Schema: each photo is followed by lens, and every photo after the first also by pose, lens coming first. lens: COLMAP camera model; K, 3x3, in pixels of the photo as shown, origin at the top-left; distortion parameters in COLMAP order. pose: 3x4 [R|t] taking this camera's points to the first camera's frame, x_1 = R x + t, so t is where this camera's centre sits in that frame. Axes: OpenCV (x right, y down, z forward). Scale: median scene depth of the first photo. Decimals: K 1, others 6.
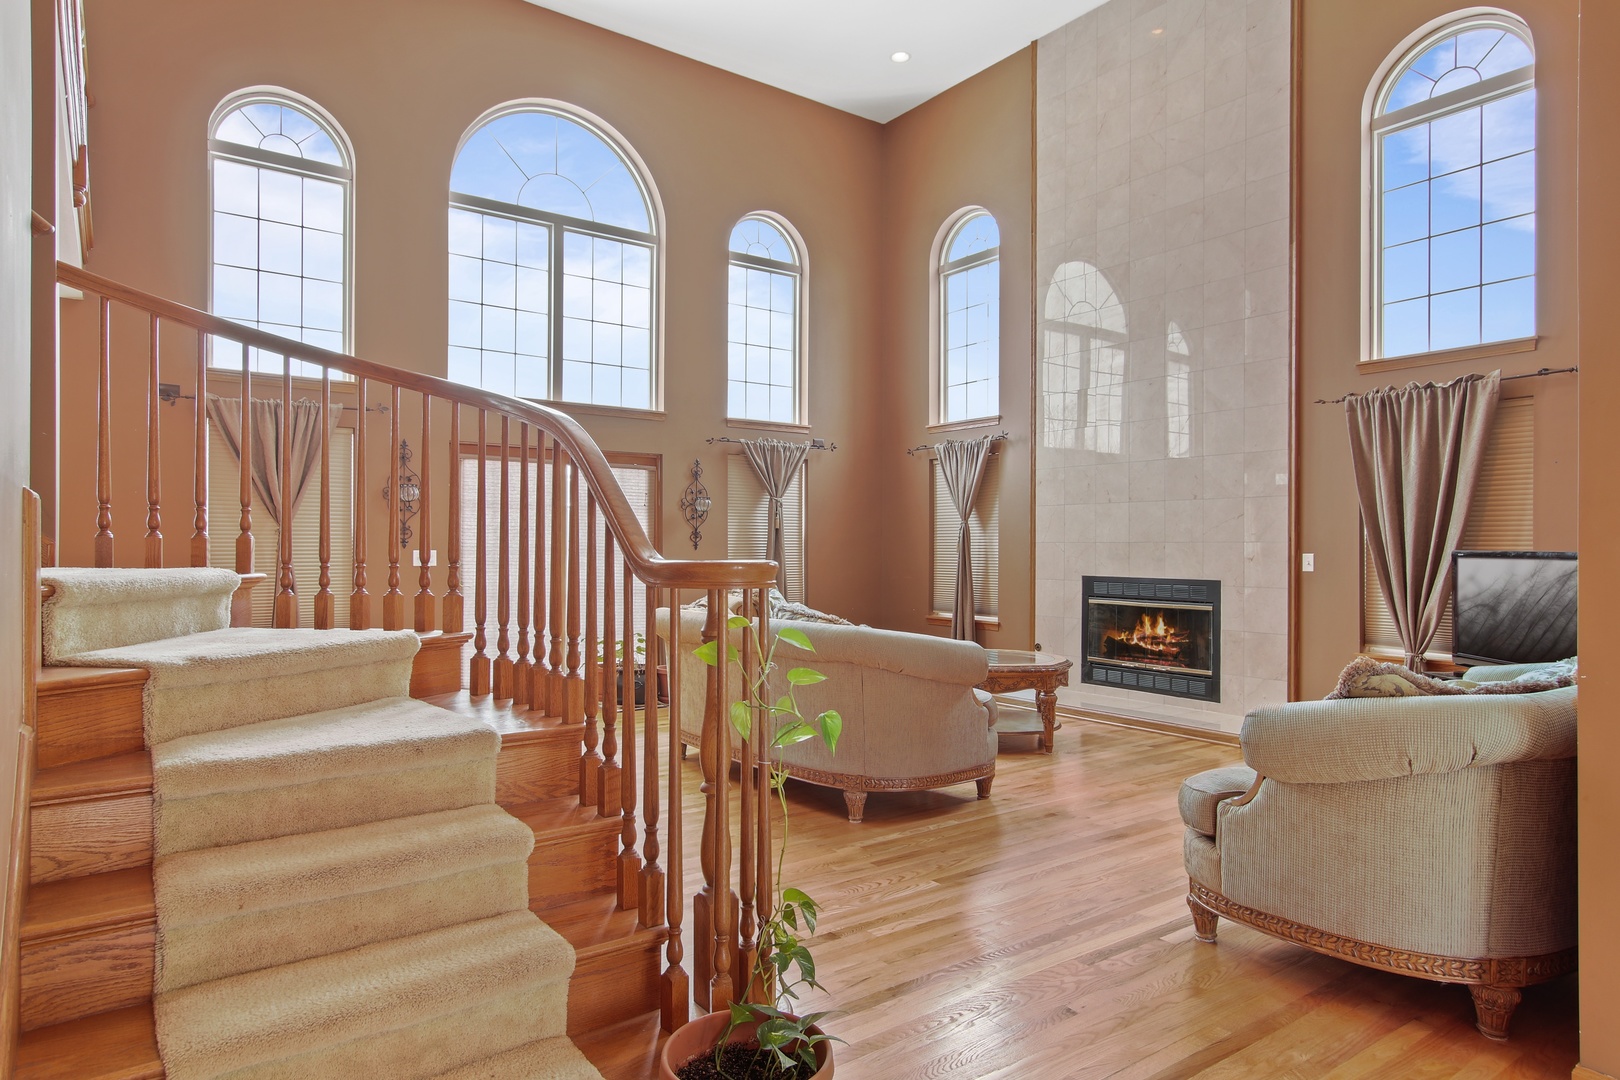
lens RADIAL K [[966.2, 0, 810.0], [0, 966.2, 540.0], [0, 0, 1]] dist [0.002561, 0.000619]
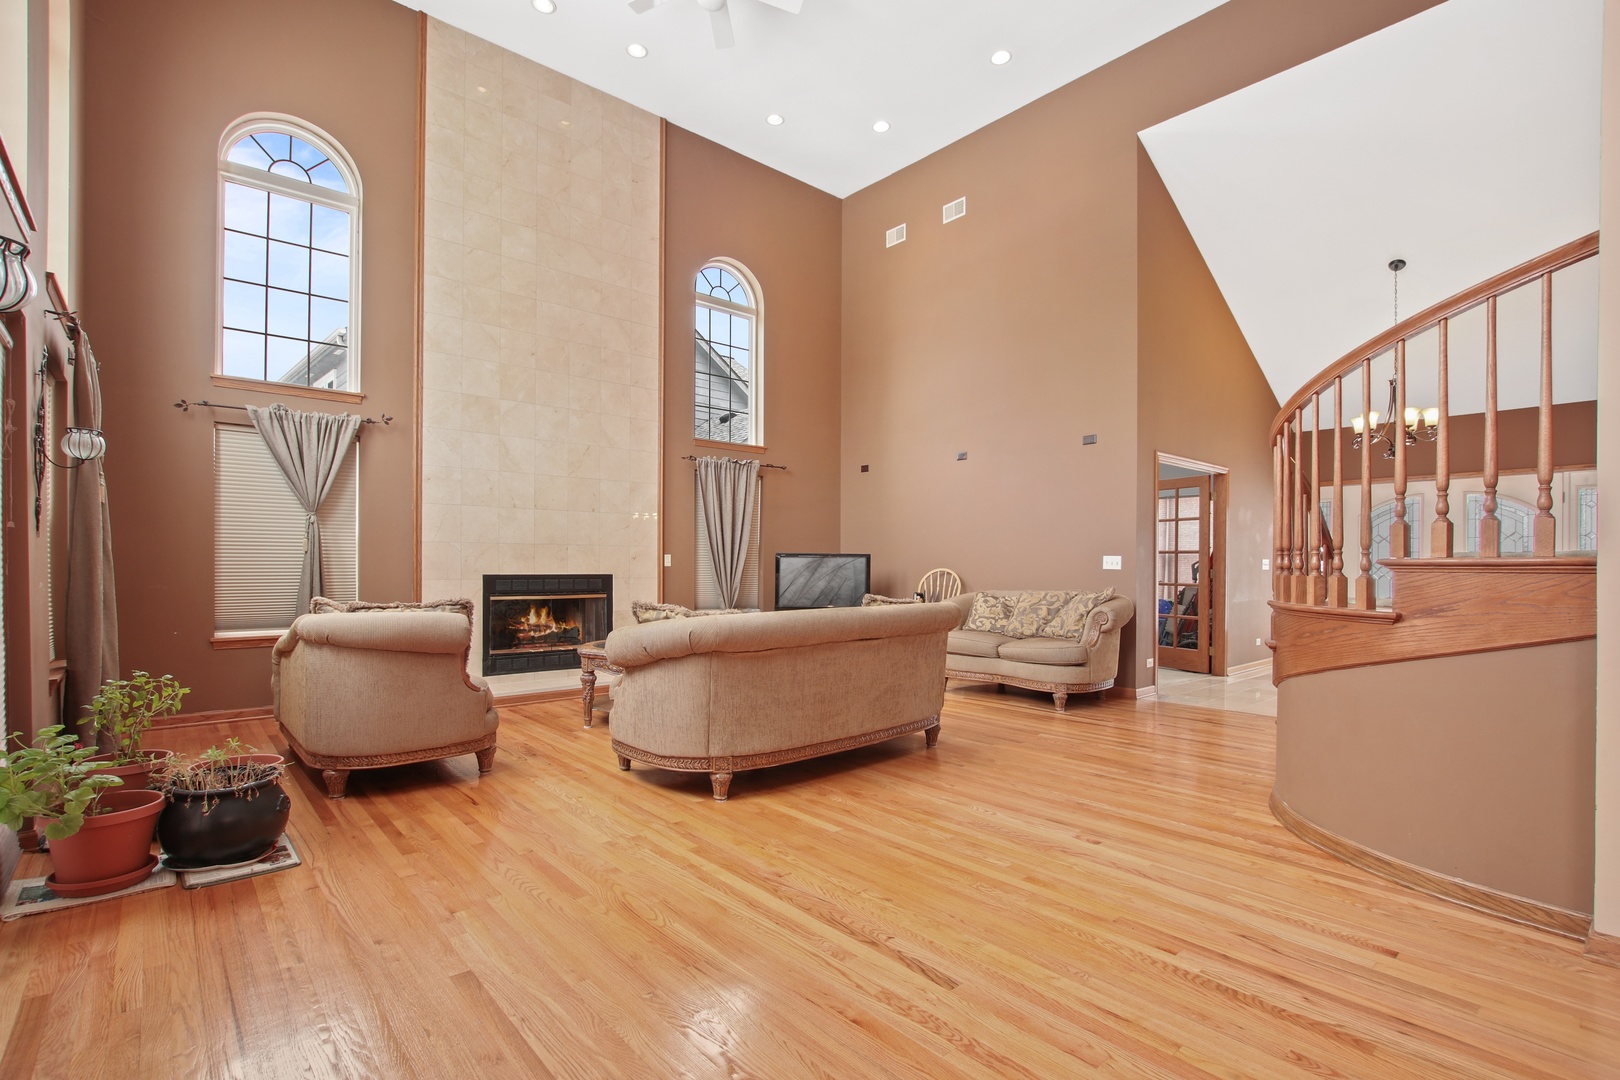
lens RADIAL K [[755.7, 0, 808.8], [0, 755.7, 559.5], [0, 0, 1]] dist [-0.000392, 0.000082]
pose [[-0.081352, 0.007850, 0.996654, -0.604010], [-0.008779, 0.999925, -0.008592, 0.026366], [-0.996647, -0.009449, -0.081277, 0.769335]]
